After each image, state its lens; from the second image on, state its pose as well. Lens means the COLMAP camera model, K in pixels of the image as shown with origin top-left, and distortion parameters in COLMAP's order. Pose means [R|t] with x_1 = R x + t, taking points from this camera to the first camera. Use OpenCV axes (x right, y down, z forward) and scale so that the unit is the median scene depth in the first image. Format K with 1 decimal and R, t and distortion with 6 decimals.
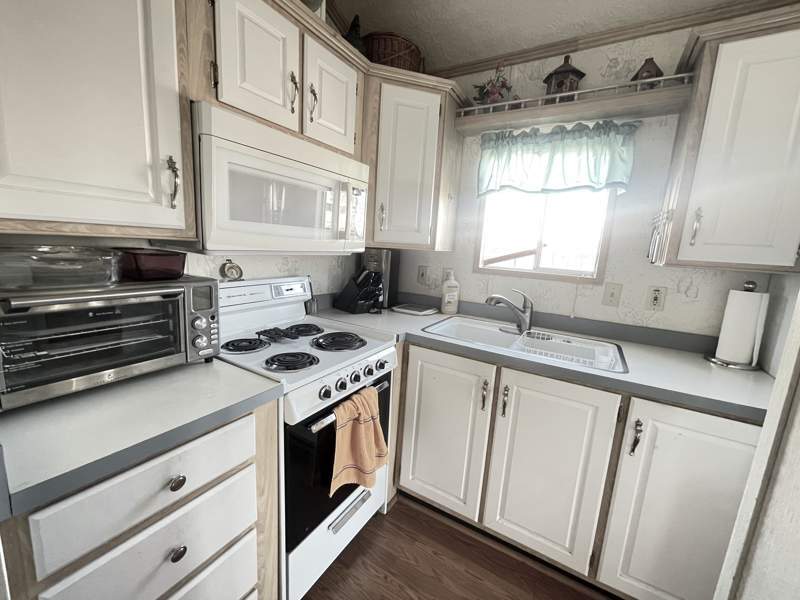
lens RADIAL K [[323.7, 0, 399.6], [0, 323.7, 297.9], [0, 0, 1]] dist [0.000430, -0.001030]
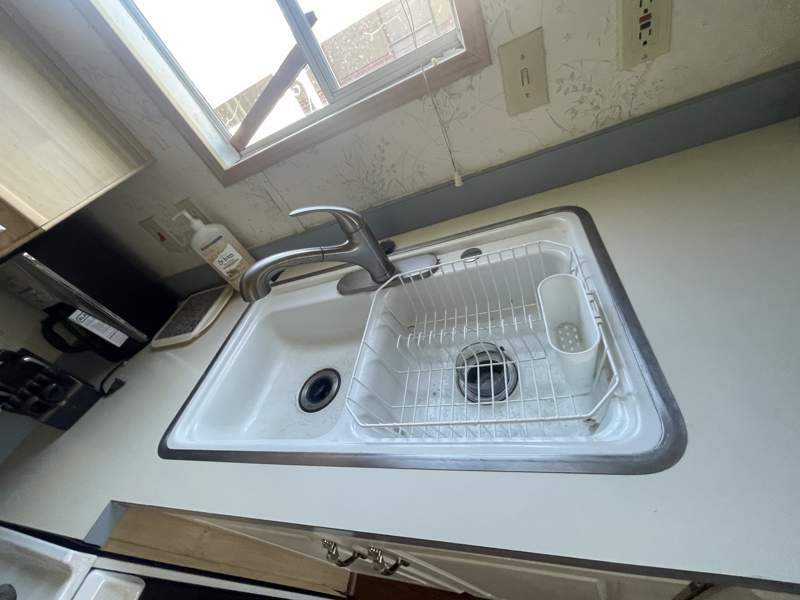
lens RADIAL K [[323.7, 0, 395.1], [0, 323.7, 296.9], [0, 0, 1]] dist [0.000430, -0.001030]
pose [[0.827091, -0.560630, -0.040191, 0.479269], [0.510937, 0.720127, 0.469425, -0.084057], [-0.234231, -0.408792, 0.882057, 0.714053]]
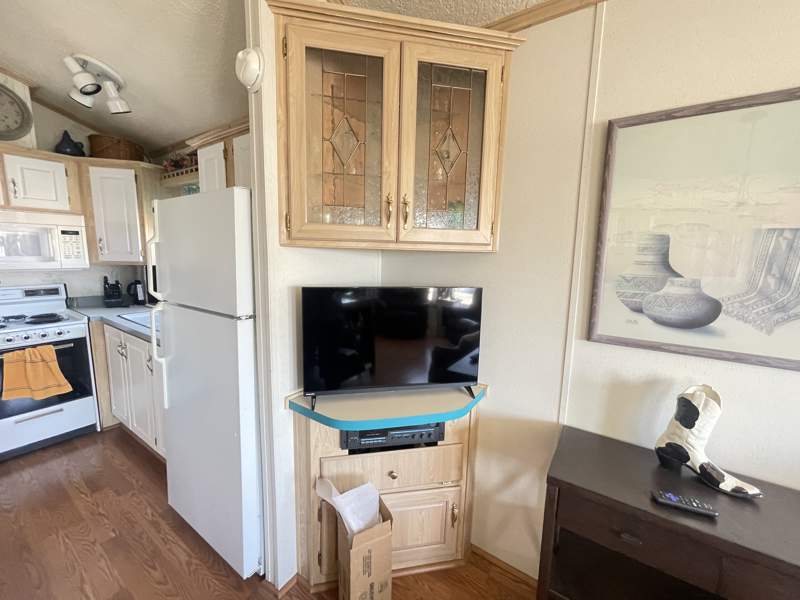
lens RADIAL K [[323.7, 0, 397.5], [0, 323.7, 296.8], [0, 0, 1]] dist [0.000430, -0.001030]
pose [[0.997445, -0.030965, -0.064374, 1.711187], [0.028772, 0.998983, -0.034726, 0.114441], [0.065384, 0.032785, 0.997321, -0.564545]]
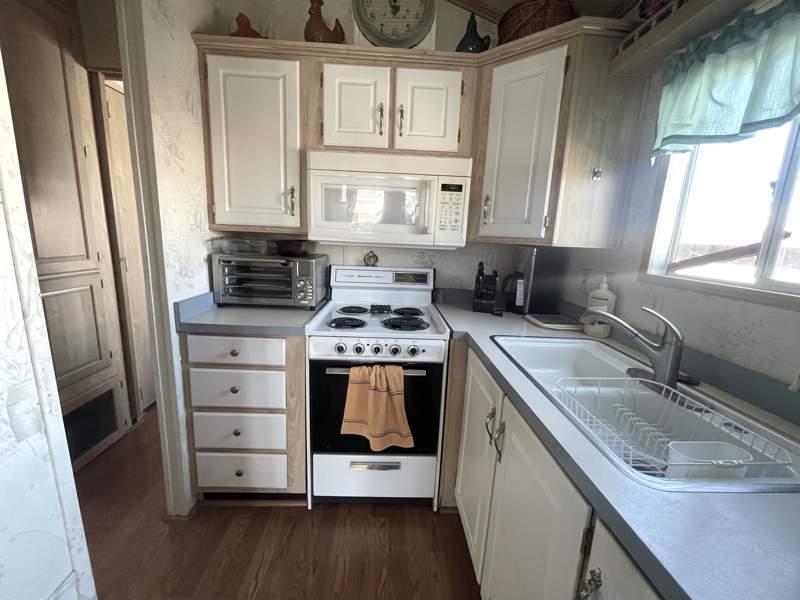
lens RADIAL K [[323.7, 0, 402.2], [0, 323.7, 298.2], [0, 0, 1]] dist [0.000430, -0.001030]
pose [[0.548674, 0.125917, -0.826500, 0.704358], [-0.151220, 0.987234, 0.050018, -0.007261], [0.822246, 0.097540, 0.560711, 0.336907]]
